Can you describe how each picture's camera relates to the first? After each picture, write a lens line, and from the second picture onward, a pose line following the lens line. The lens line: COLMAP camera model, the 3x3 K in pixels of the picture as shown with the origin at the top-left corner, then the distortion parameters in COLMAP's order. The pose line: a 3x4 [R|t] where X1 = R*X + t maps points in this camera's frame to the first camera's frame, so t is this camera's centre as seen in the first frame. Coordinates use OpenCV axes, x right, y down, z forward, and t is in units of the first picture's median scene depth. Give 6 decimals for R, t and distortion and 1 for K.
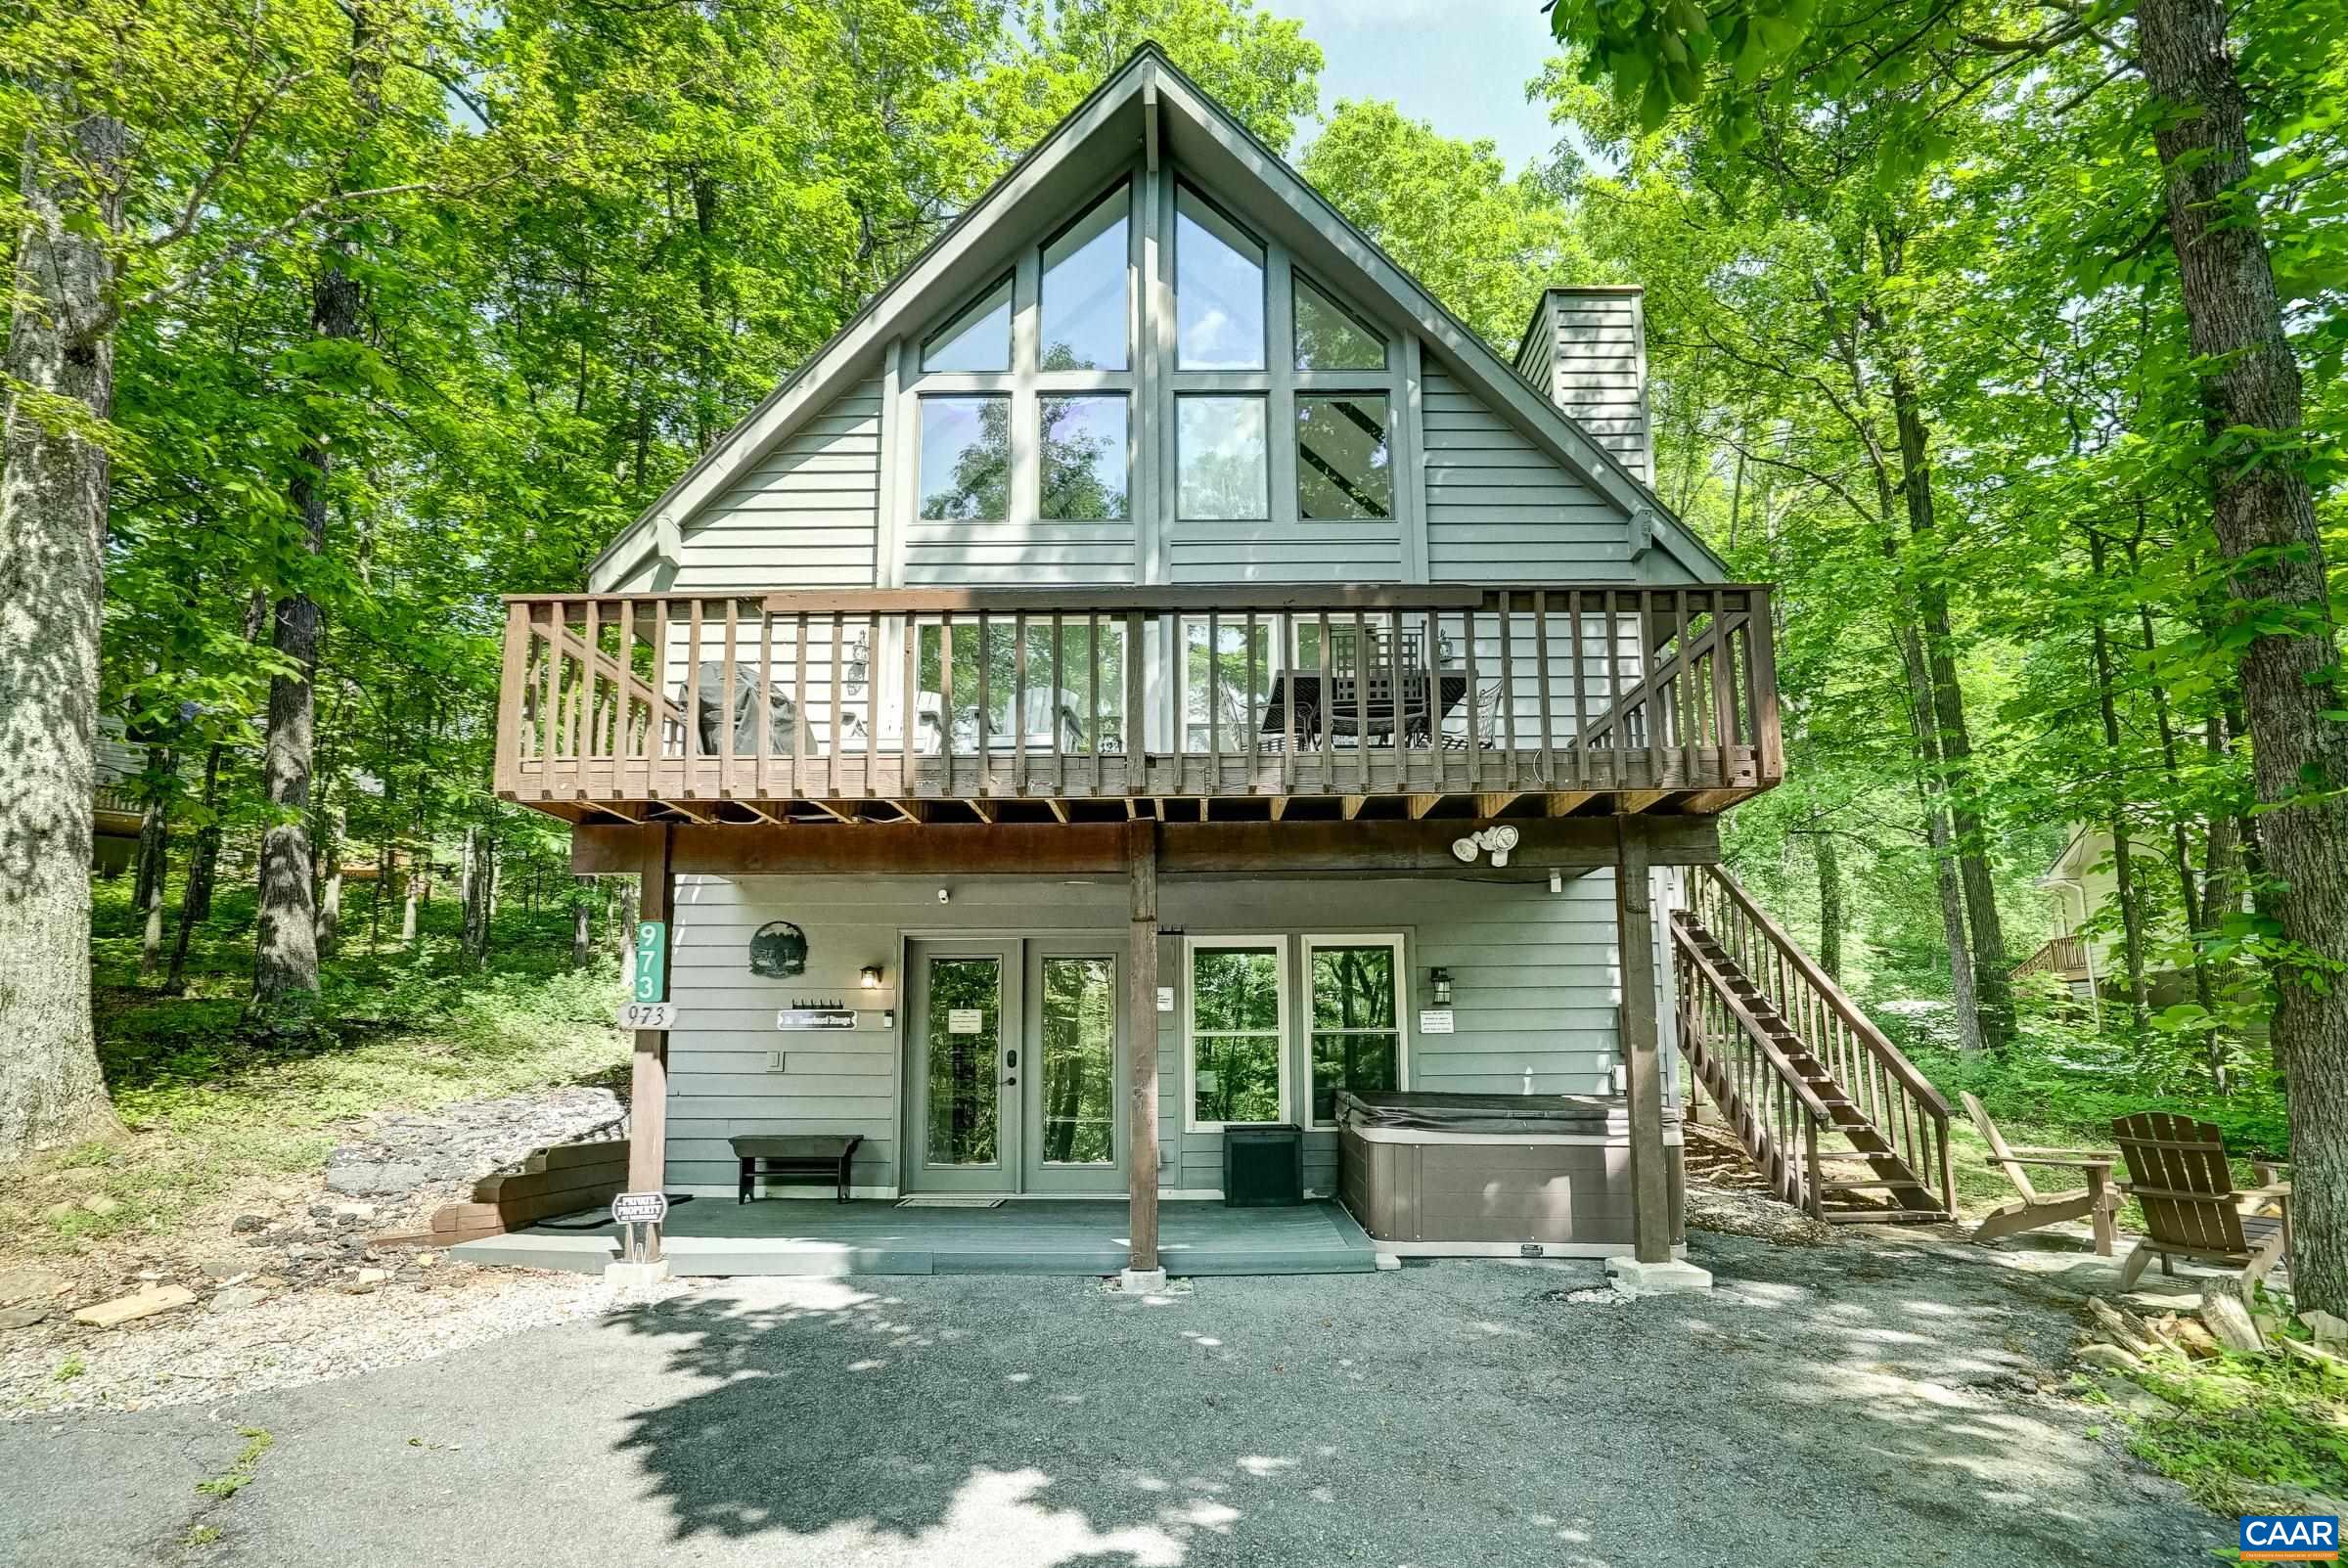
lens RADIAL K [[1177.9, 0, 1176.0], [0, 1177.9, 817.0], [0, 0, 1]] dist [-0.050068, 0.025123]
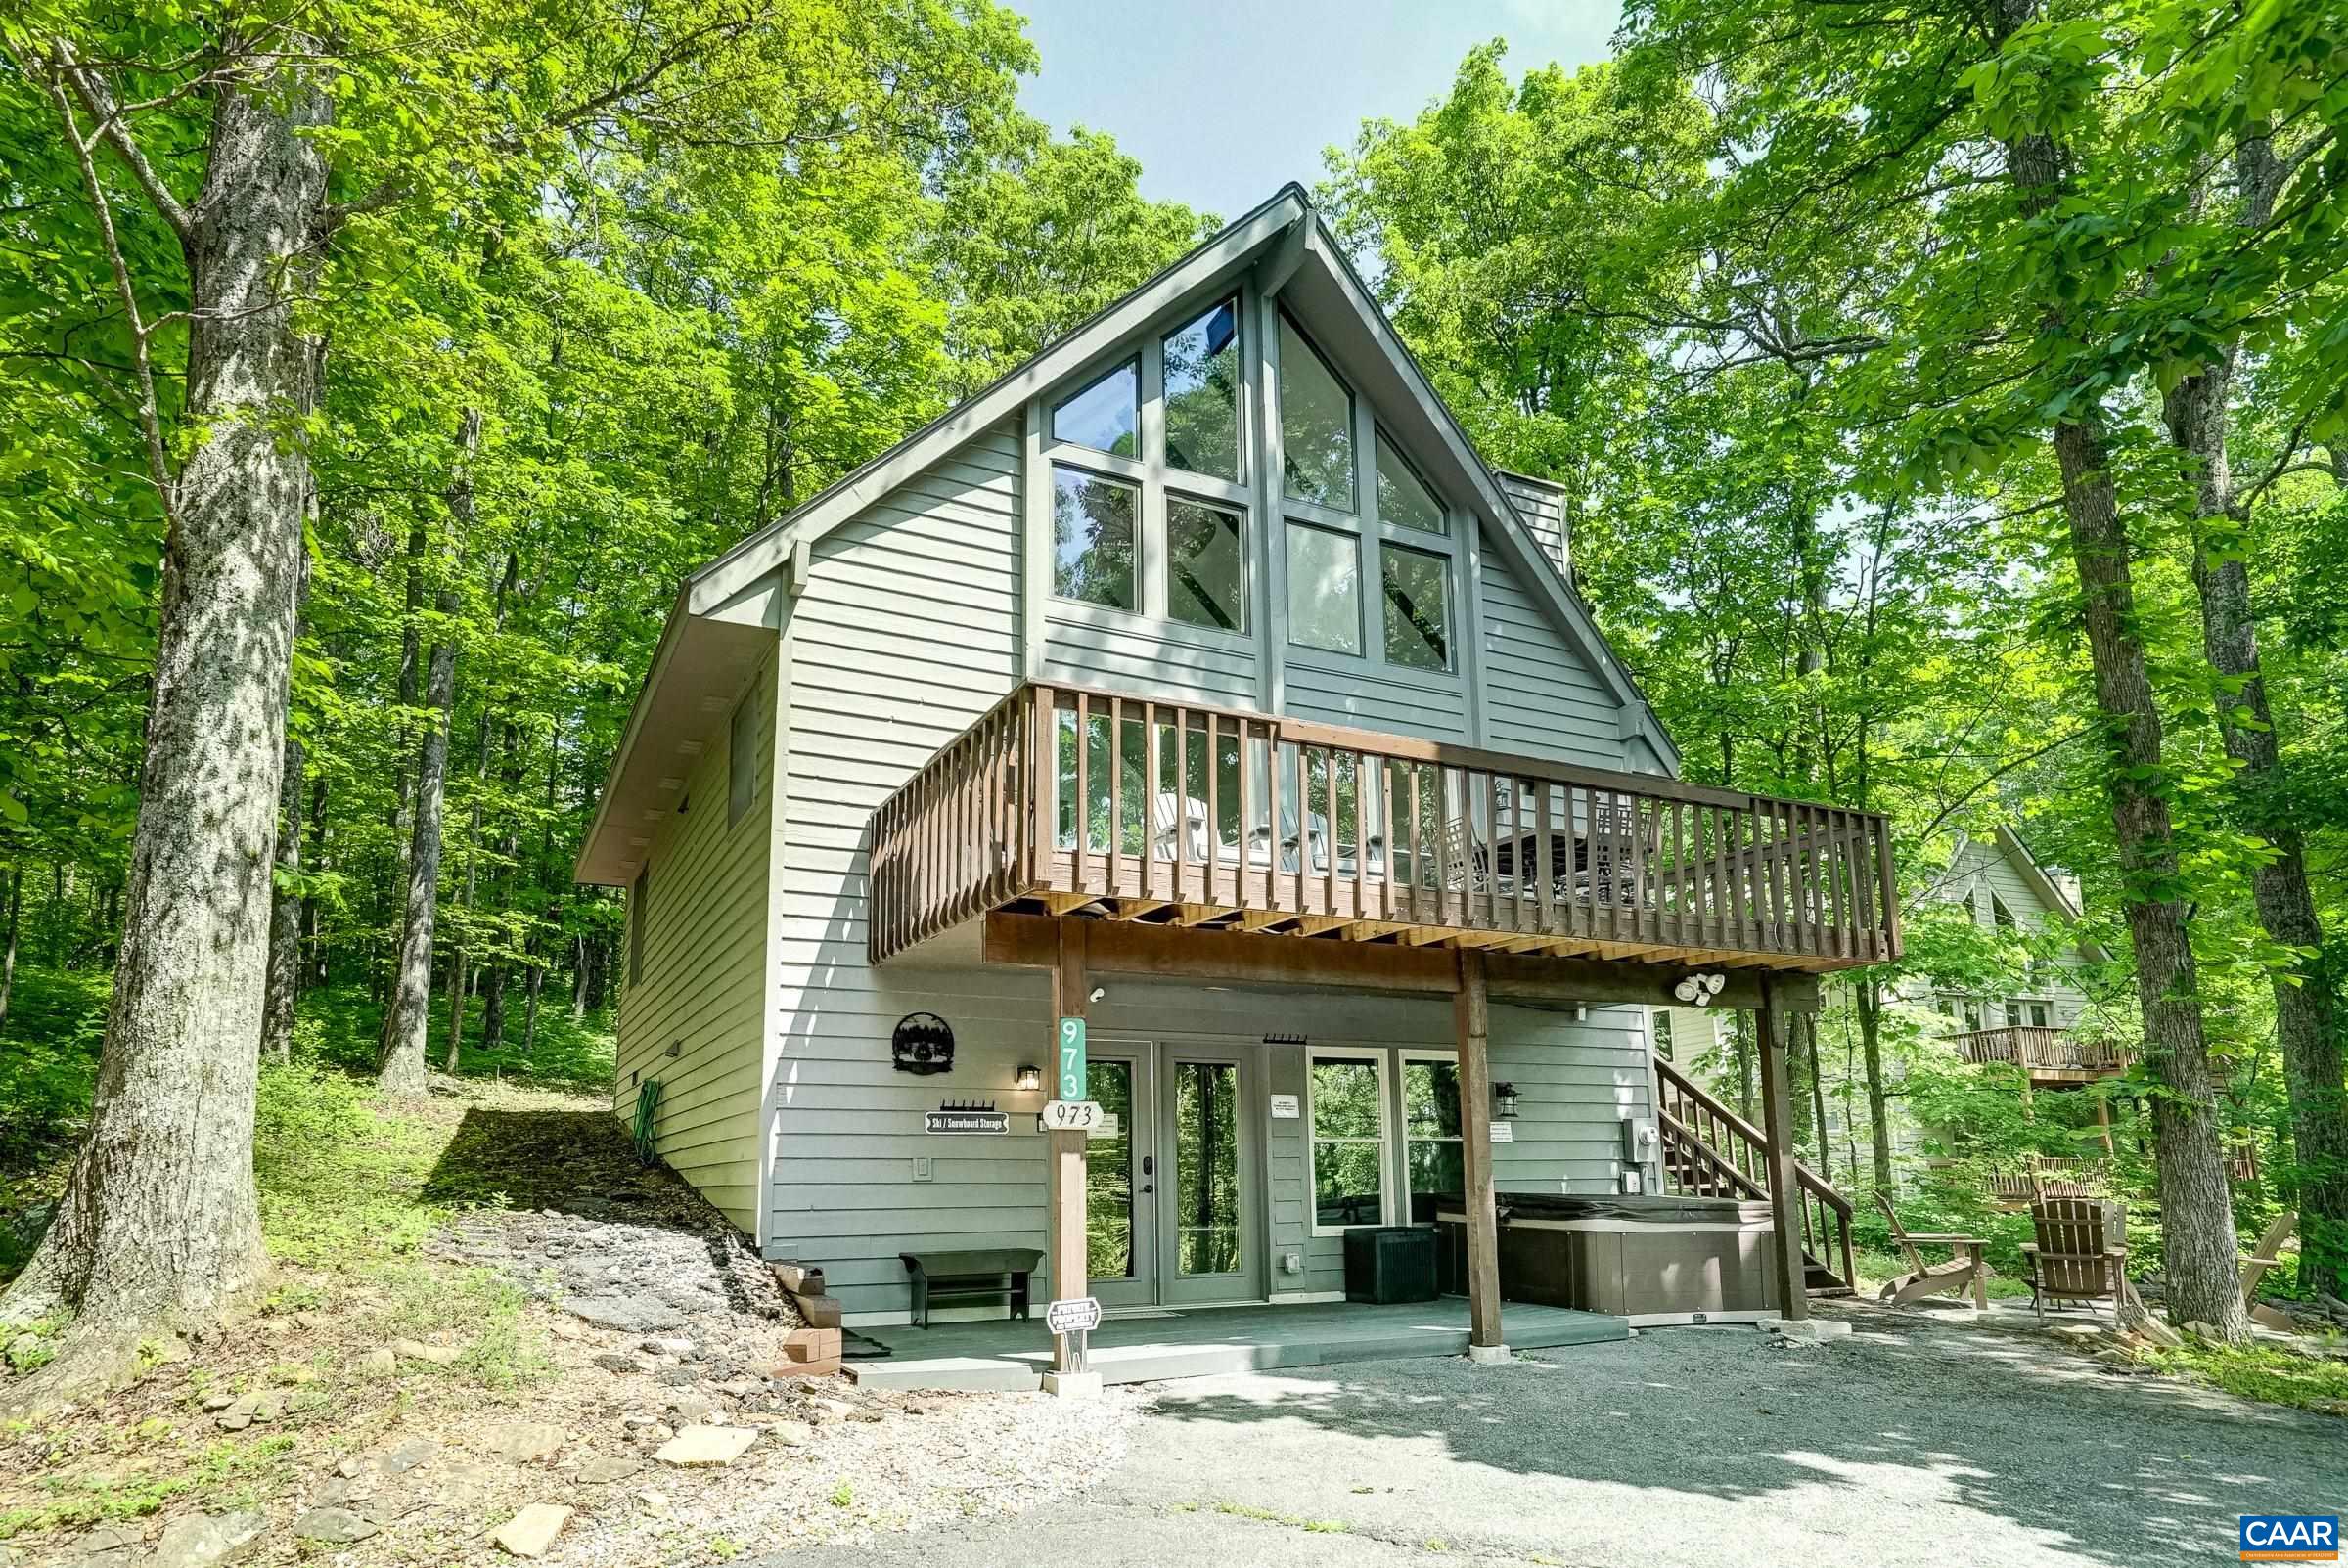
lens RADIAL K [[1451.9, 0, 1174.0], [0, 1451.9, 784.0], [0, 0, 1]] dist [-0.001450, 0.000011]
pose [[0.878393, 0.121701, 0.462185, -0.737905], [-0.089080, 0.991780, -0.091854, -0.000552], [-0.469564, 0.039512, 0.882014, -0.093531]]
